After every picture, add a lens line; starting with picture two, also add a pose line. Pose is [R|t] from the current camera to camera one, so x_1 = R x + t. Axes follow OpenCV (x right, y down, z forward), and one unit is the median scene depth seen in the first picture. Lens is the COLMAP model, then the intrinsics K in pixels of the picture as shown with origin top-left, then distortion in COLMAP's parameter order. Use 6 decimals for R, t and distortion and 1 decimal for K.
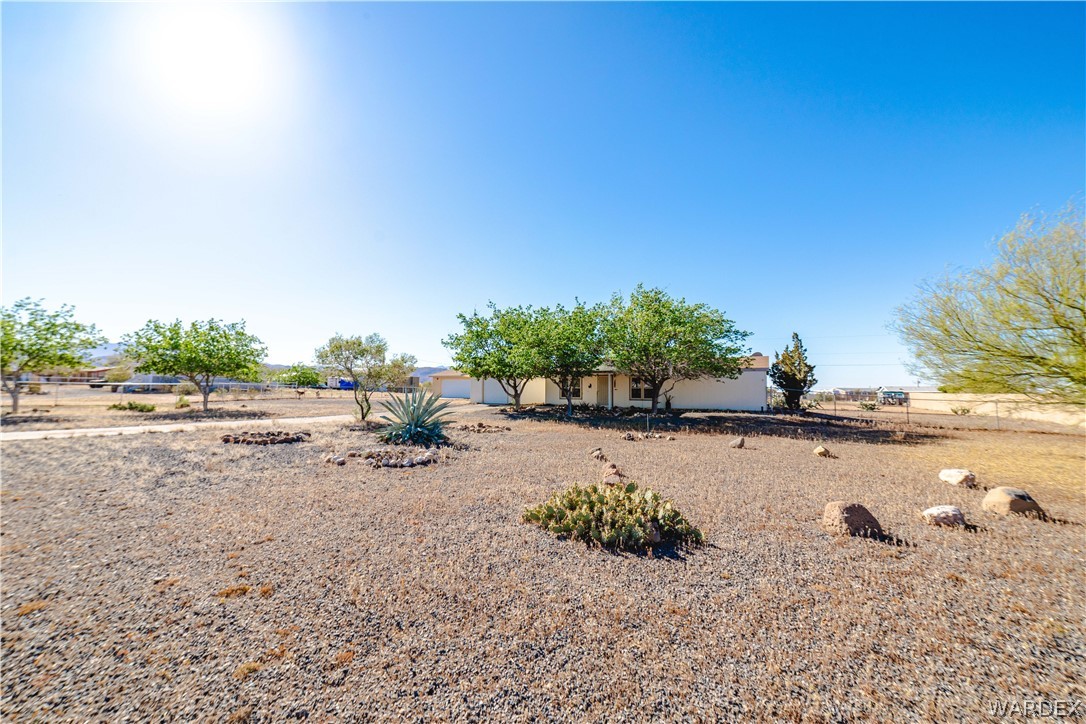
lens RADIAL K [[470.6, 0, 518.1], [0, 470.6, 361.9], [0, 0, 1]] dist [0.001425, 0.000155]
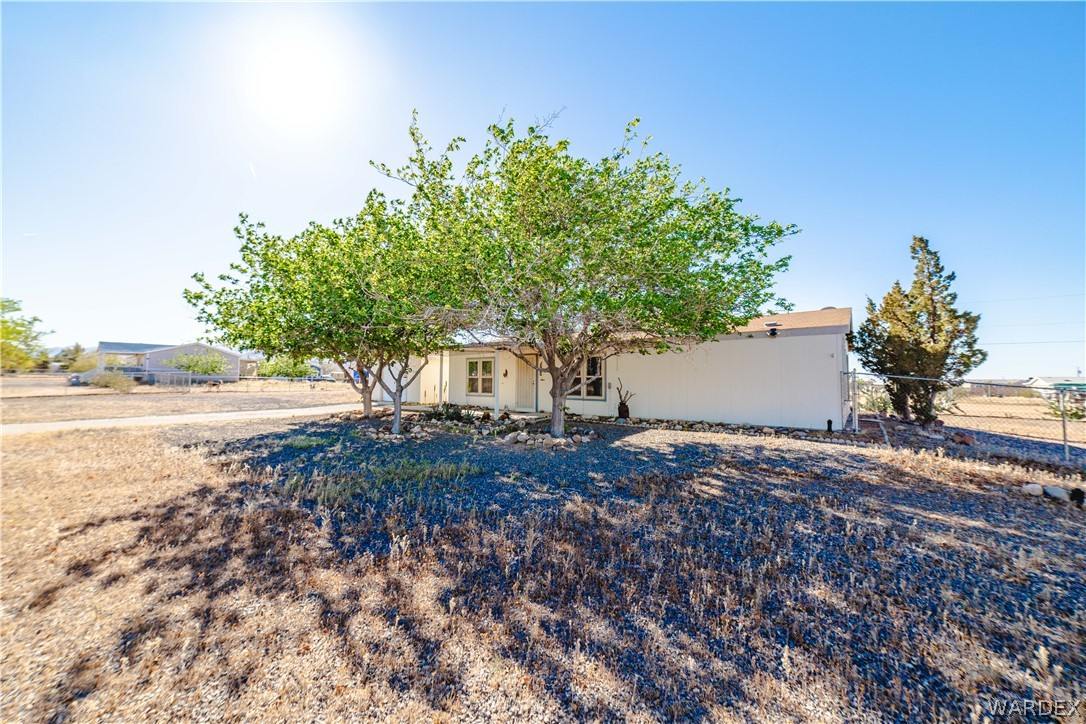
lens RADIAL K [[408.8, 0, 543.0], [0, 408.8, 362.0], [0, 0, 1]] dist [0.000043, -0.000033]
pose [[0.984247, -0.010434, -0.176490, 0.329131], [0.012281, 0.999881, 0.009375, 0.037803], [0.176371, -0.011395, 0.984258, 0.594697]]
